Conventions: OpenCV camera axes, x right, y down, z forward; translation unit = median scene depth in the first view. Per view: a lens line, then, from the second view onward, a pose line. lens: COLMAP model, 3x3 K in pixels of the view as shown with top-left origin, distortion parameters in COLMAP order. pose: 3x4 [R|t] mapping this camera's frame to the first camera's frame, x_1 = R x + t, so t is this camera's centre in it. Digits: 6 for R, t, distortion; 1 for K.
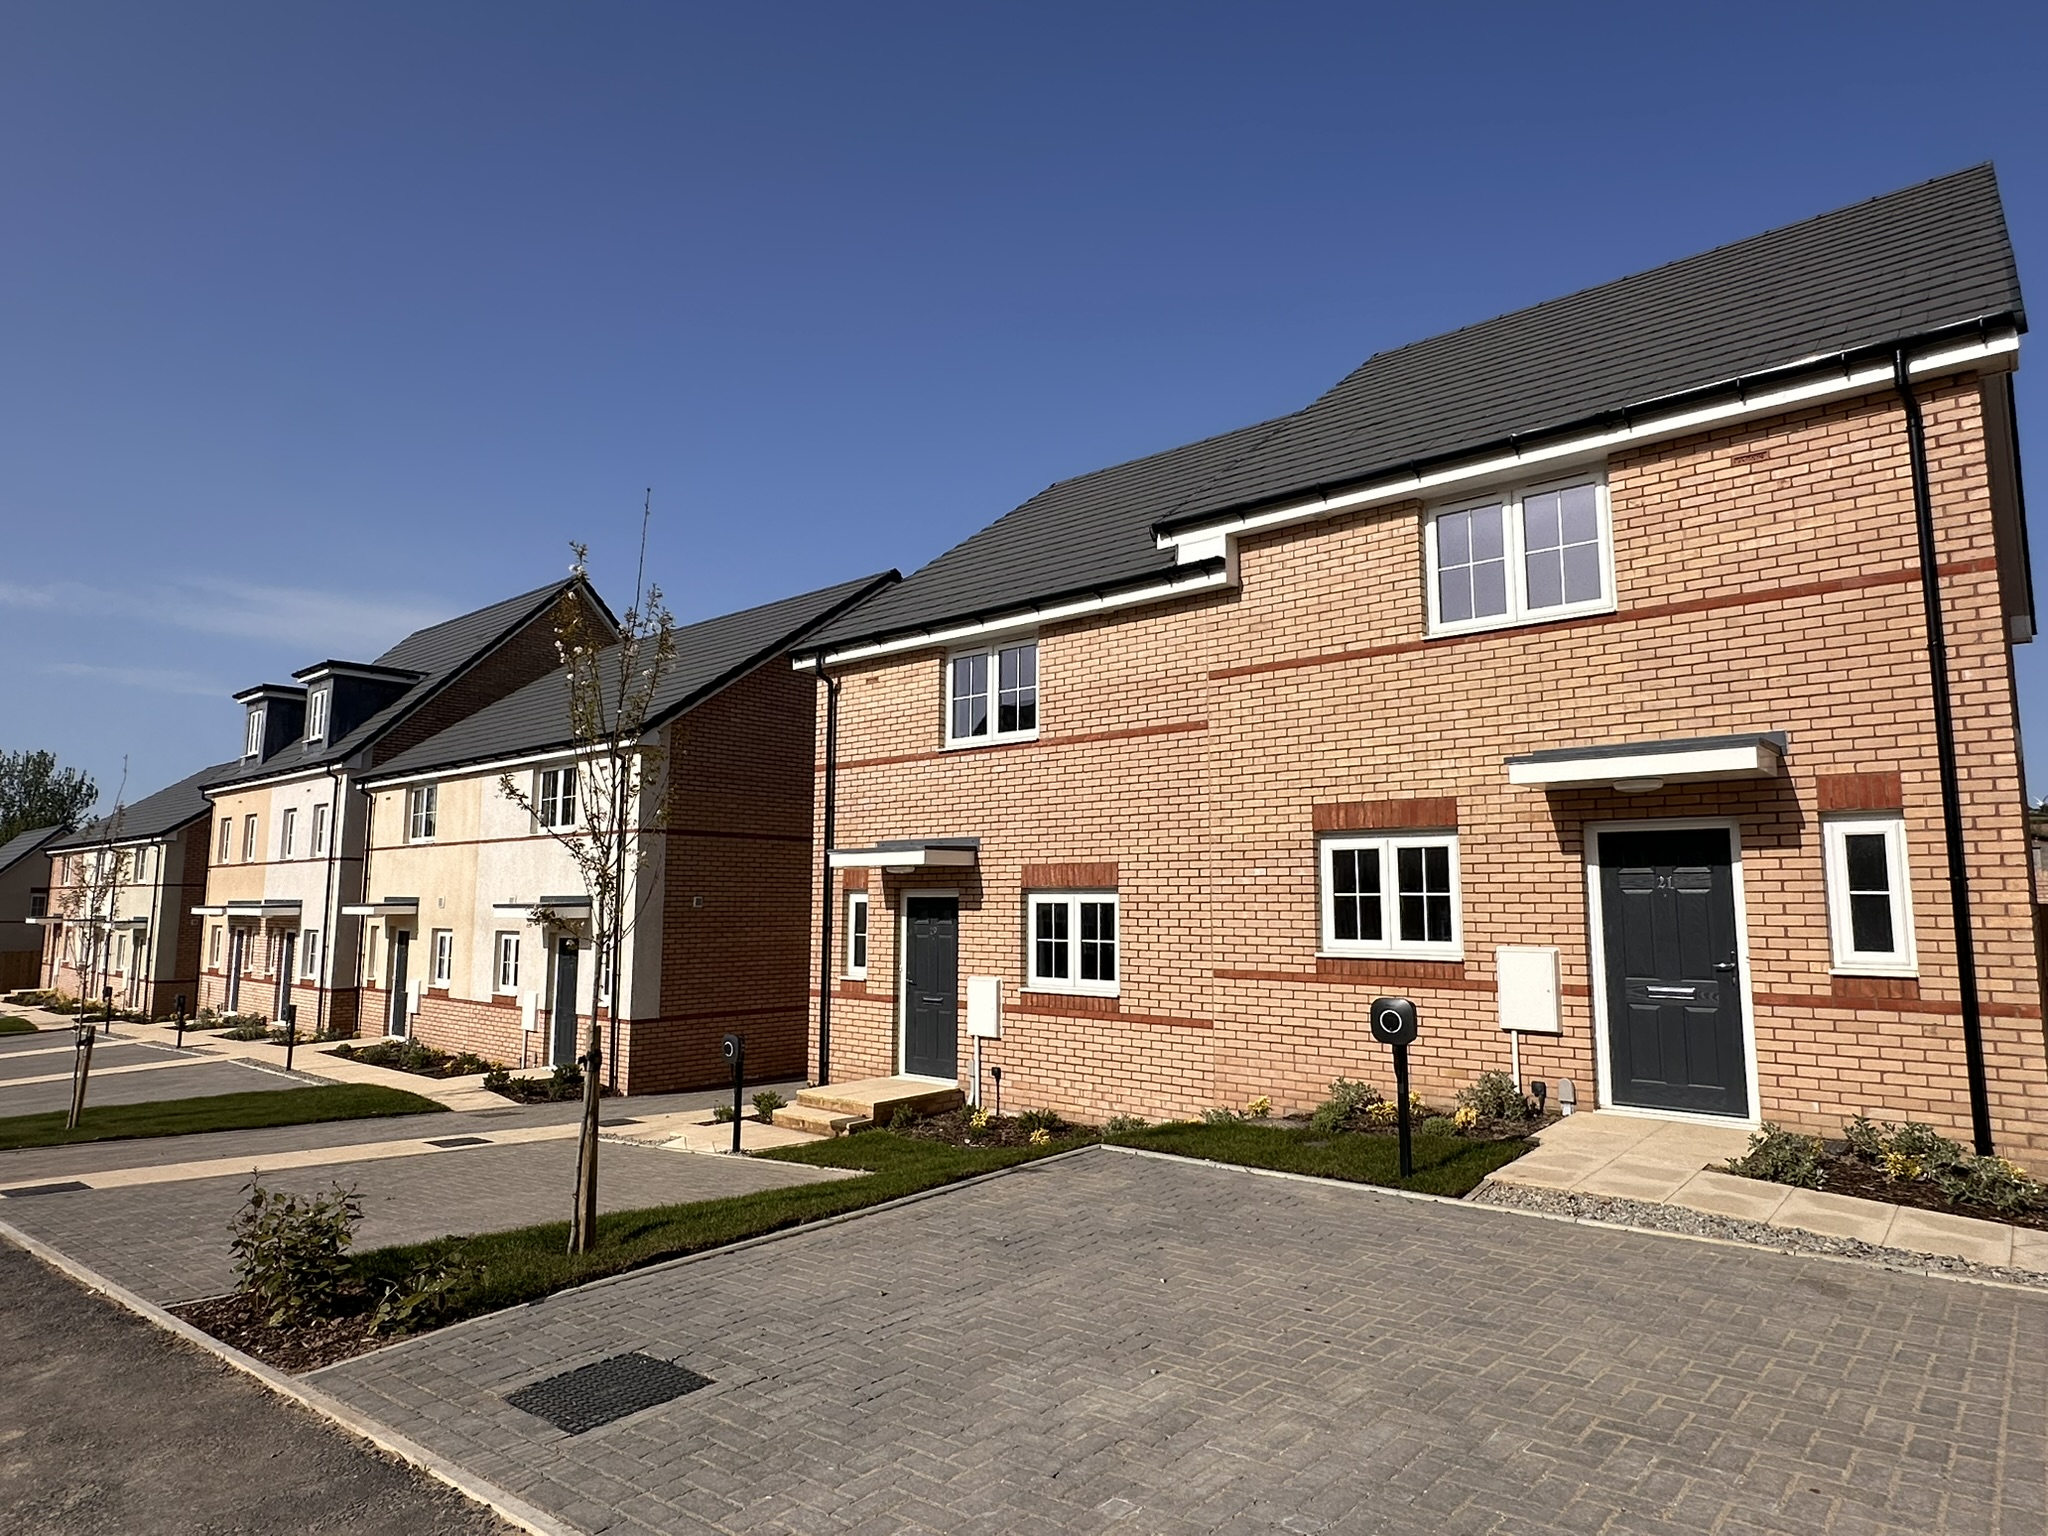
lens RADIAL K [[1167.9, 0, 1030.2], [0, 1167.9, 760.2], [0, 0, 1]] dist [-0.004006, 0.000201]
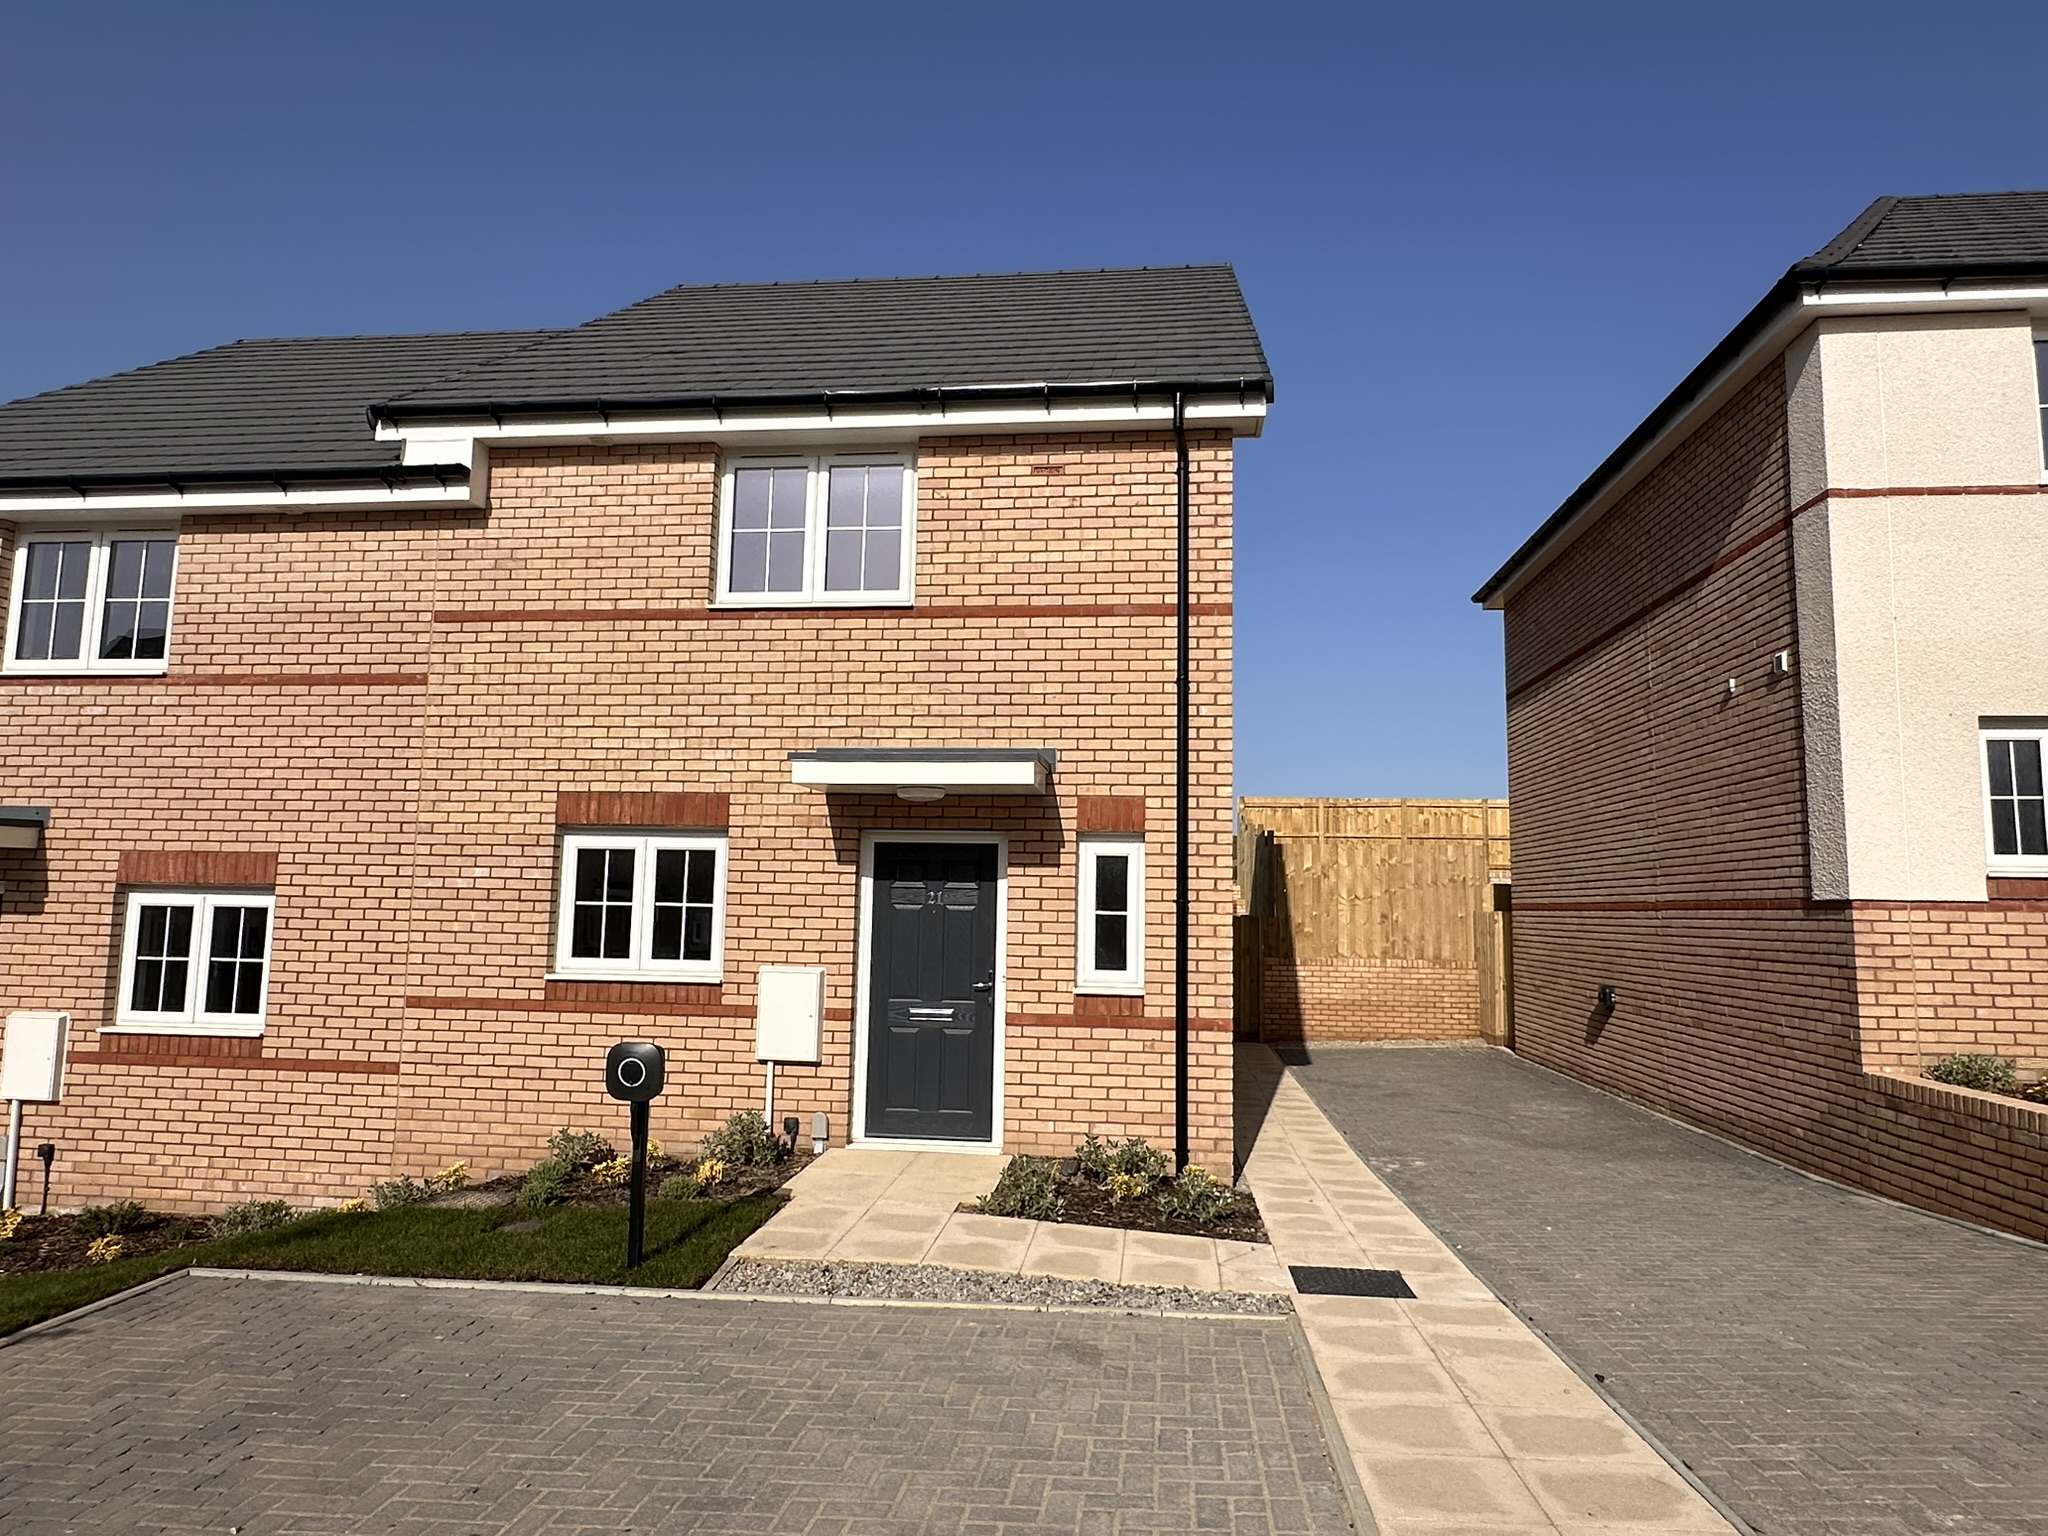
lens RADIAL K [[1258.5, 0, 1024.7], [0, 1258.5, 763.3], [0, 0, 1]] dist [-0.002195, 0.000535]
pose [[0.830085, 0.076780, 0.552326, 0.028633], [-0.083885, 0.996398, -0.012442, 0.002286], [-0.551291, -0.036004, 0.833536, 0.099931]]
